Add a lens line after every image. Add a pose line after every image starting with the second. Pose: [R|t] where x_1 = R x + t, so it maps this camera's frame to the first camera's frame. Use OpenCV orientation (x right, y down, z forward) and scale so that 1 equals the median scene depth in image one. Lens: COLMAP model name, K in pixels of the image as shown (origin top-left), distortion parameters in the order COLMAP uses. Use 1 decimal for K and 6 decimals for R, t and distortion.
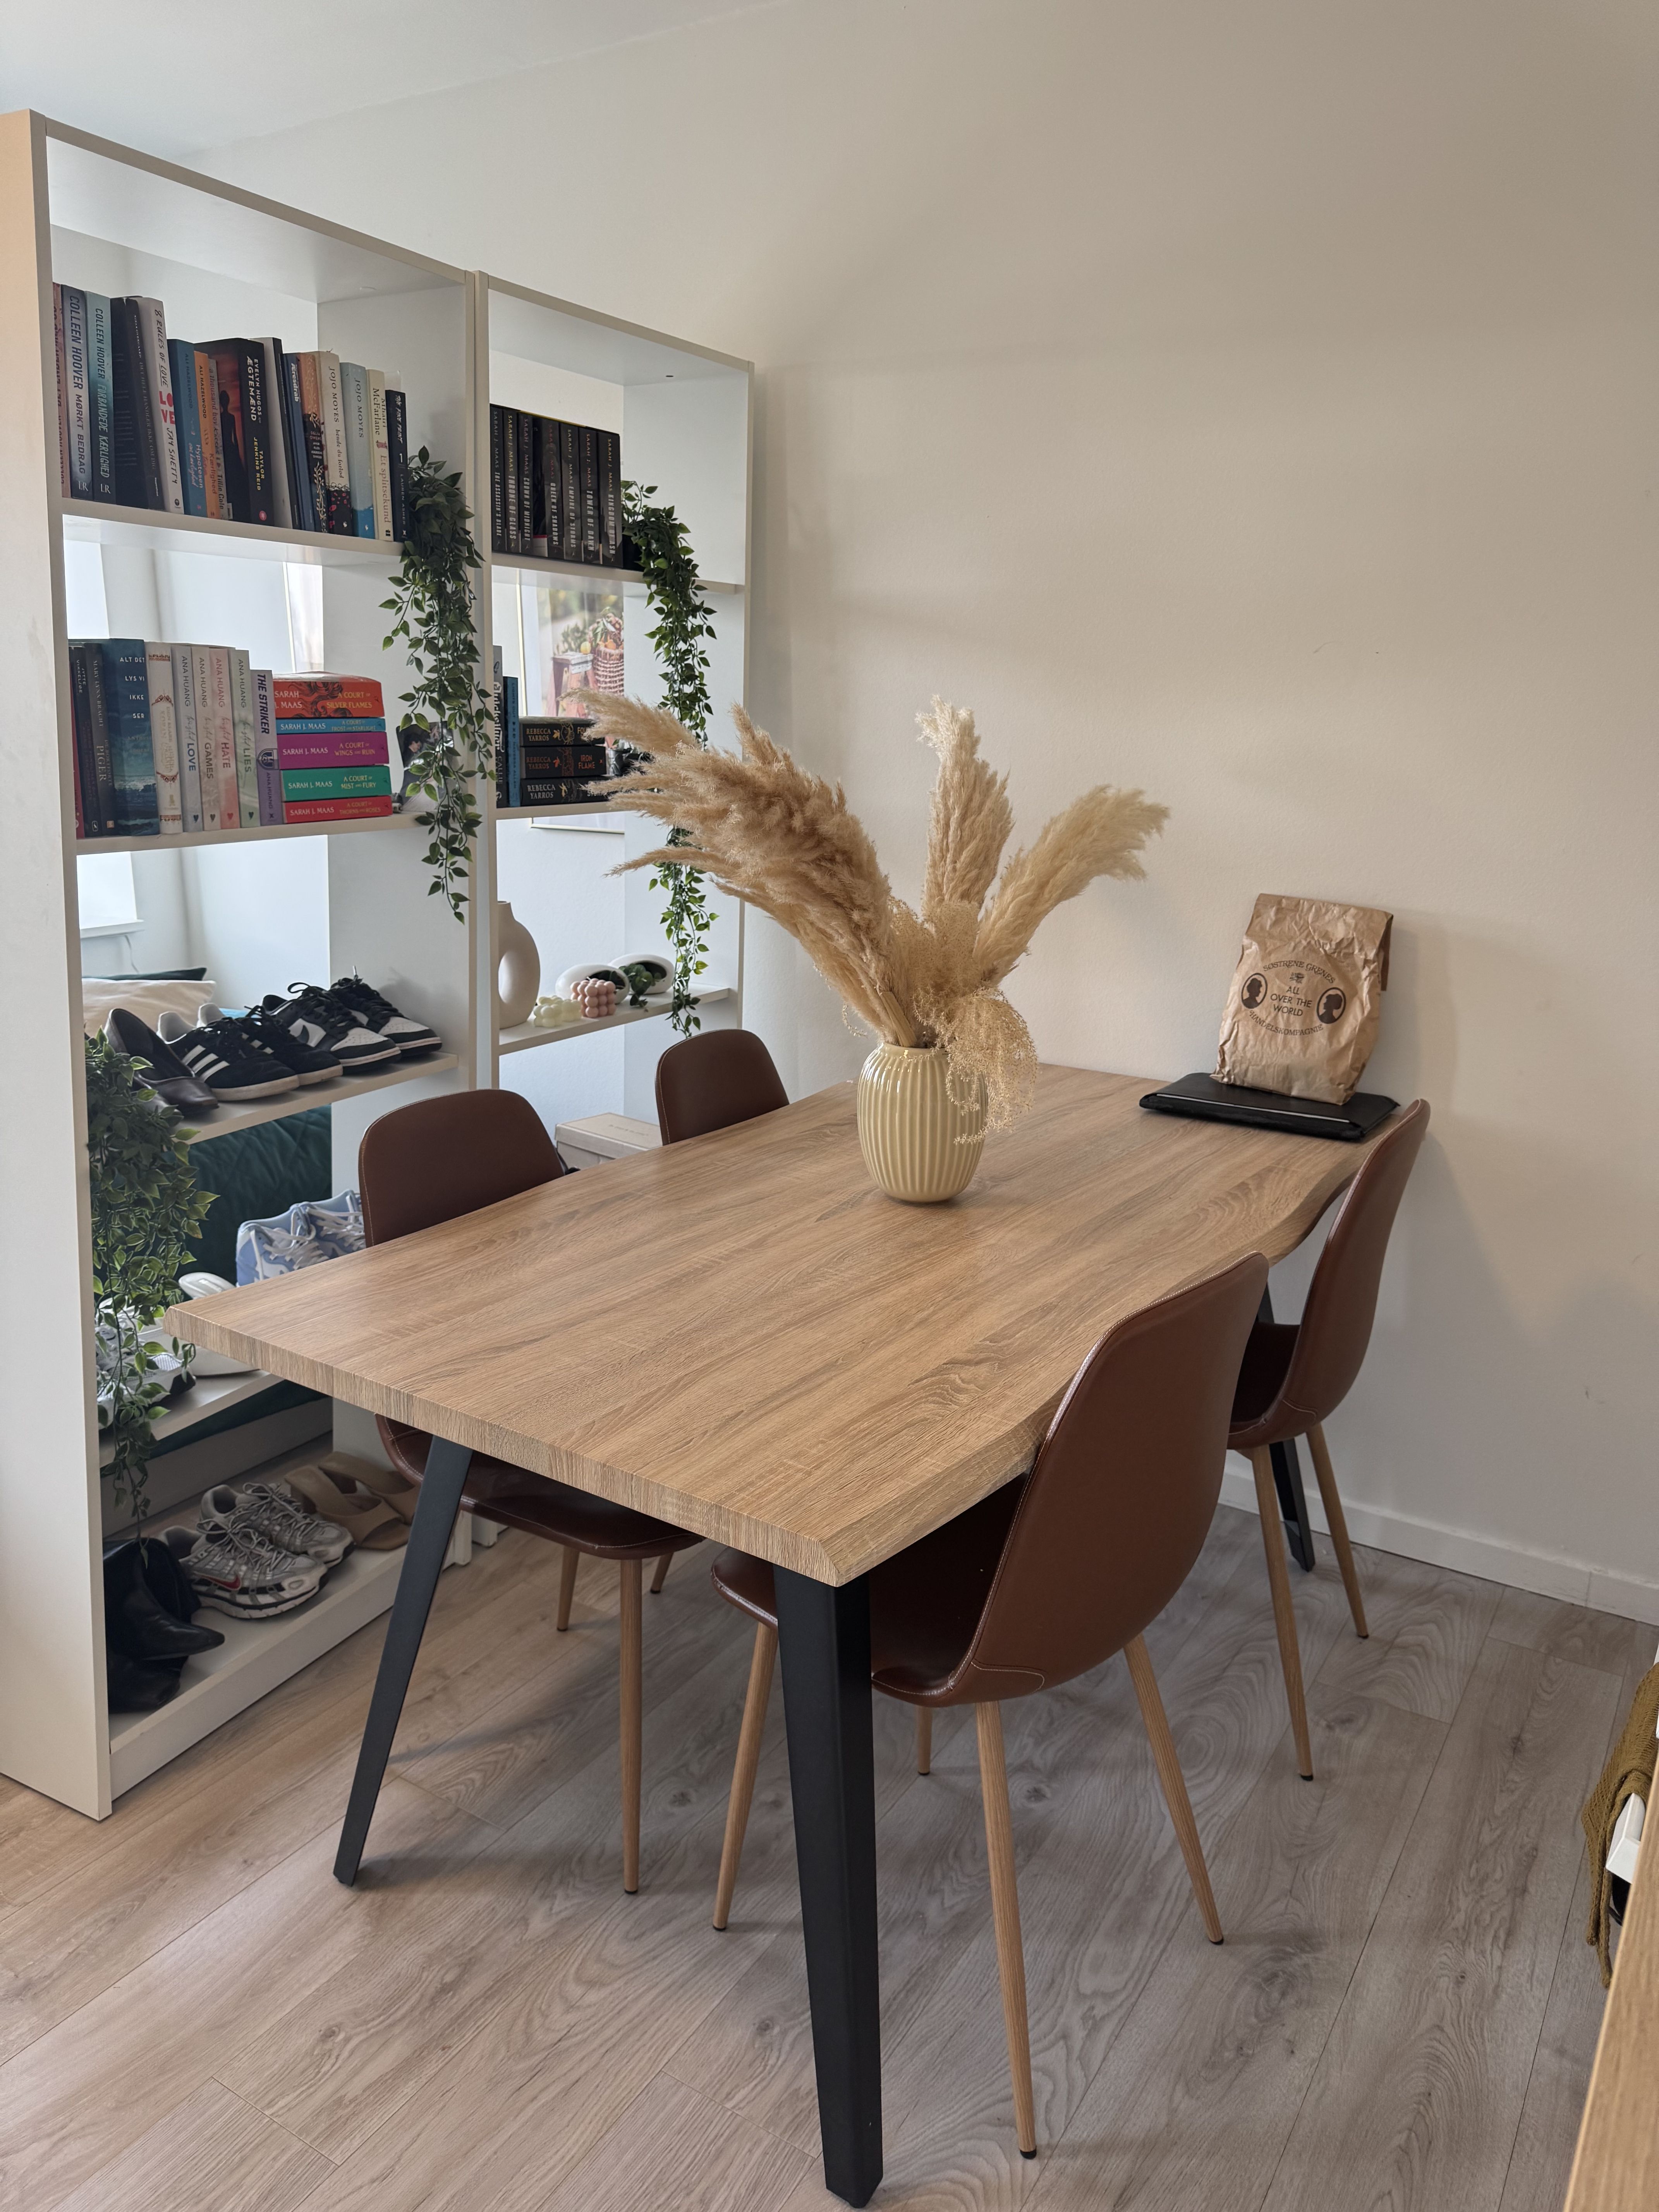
lens RADIAL K [[1552.0, 0, 826.1], [0, 1552.0, 1106.6], [0, 0, 1]] dist [0.038547, -0.006697]
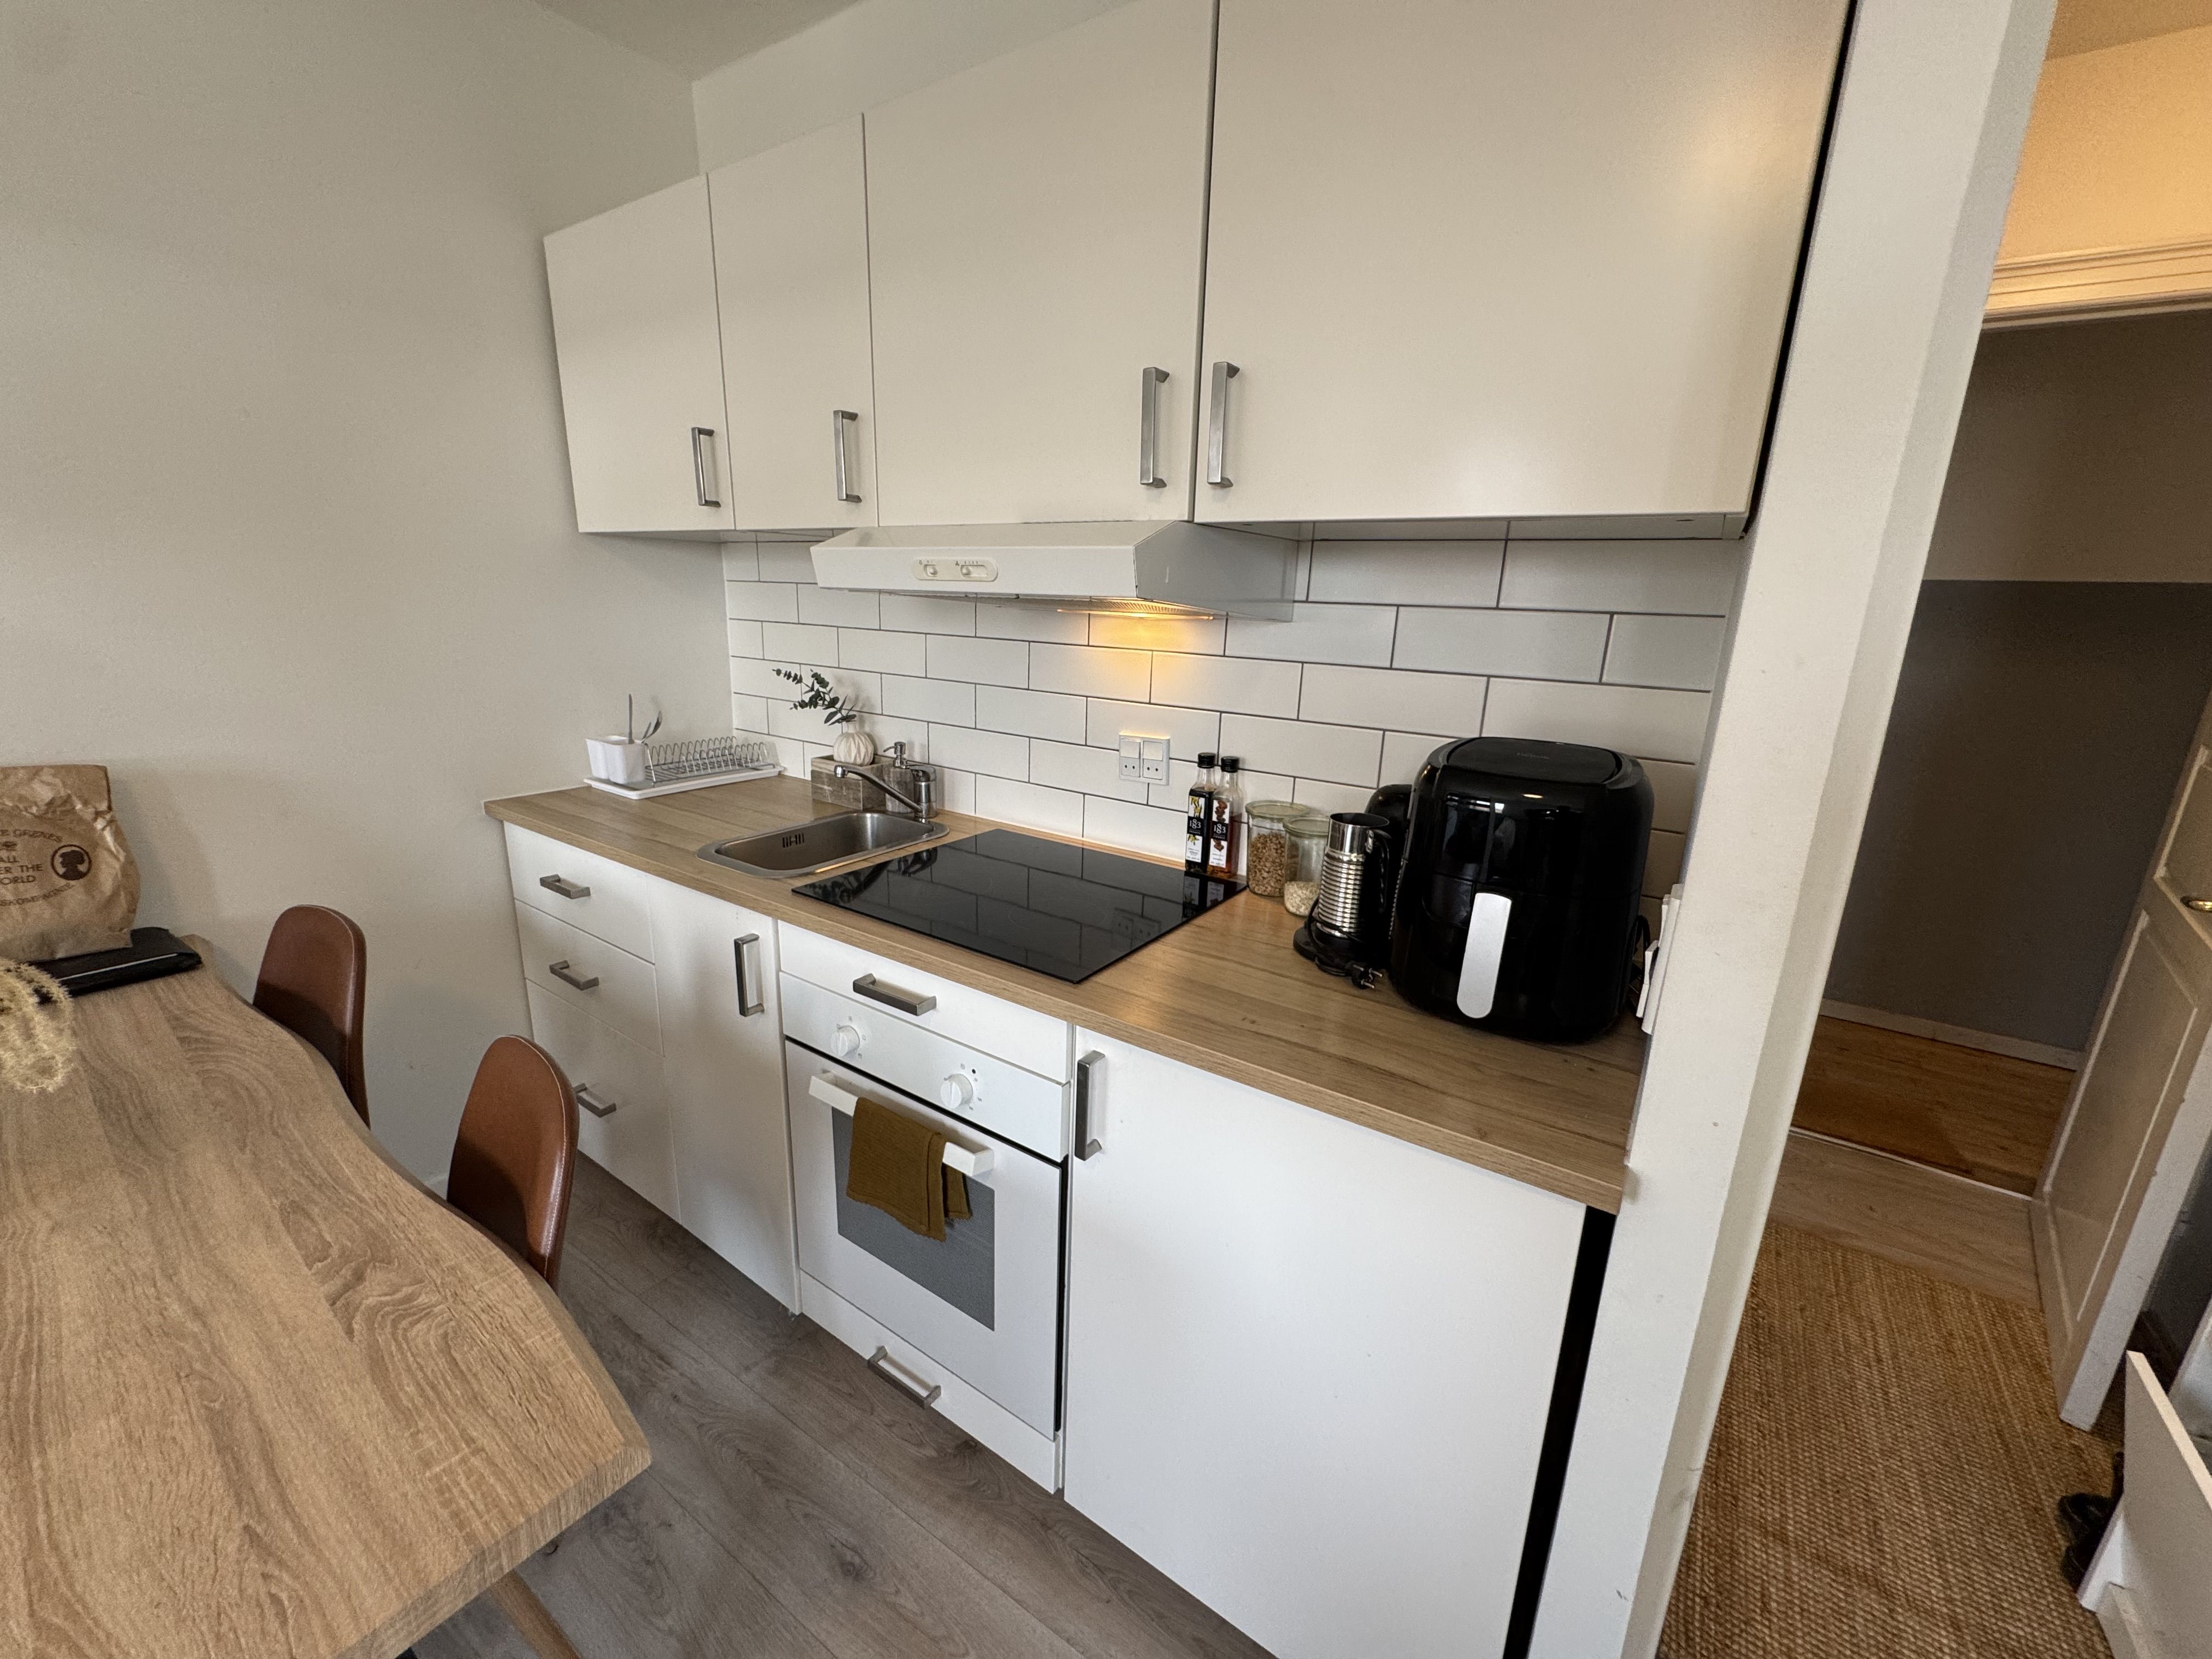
lens RADIAL K [[886.4, 0, 1102.6], [0, 886.4, 831.2], [0, 0, 1]] dist [-0.001812, 0.000307]
pose [[0.034520, -0.262037, 0.964440, -0.289123], [0.220466, 0.943239, 0.248386, -0.109237], [-0.974784, 0.204052, 0.090331, 0.385780]]
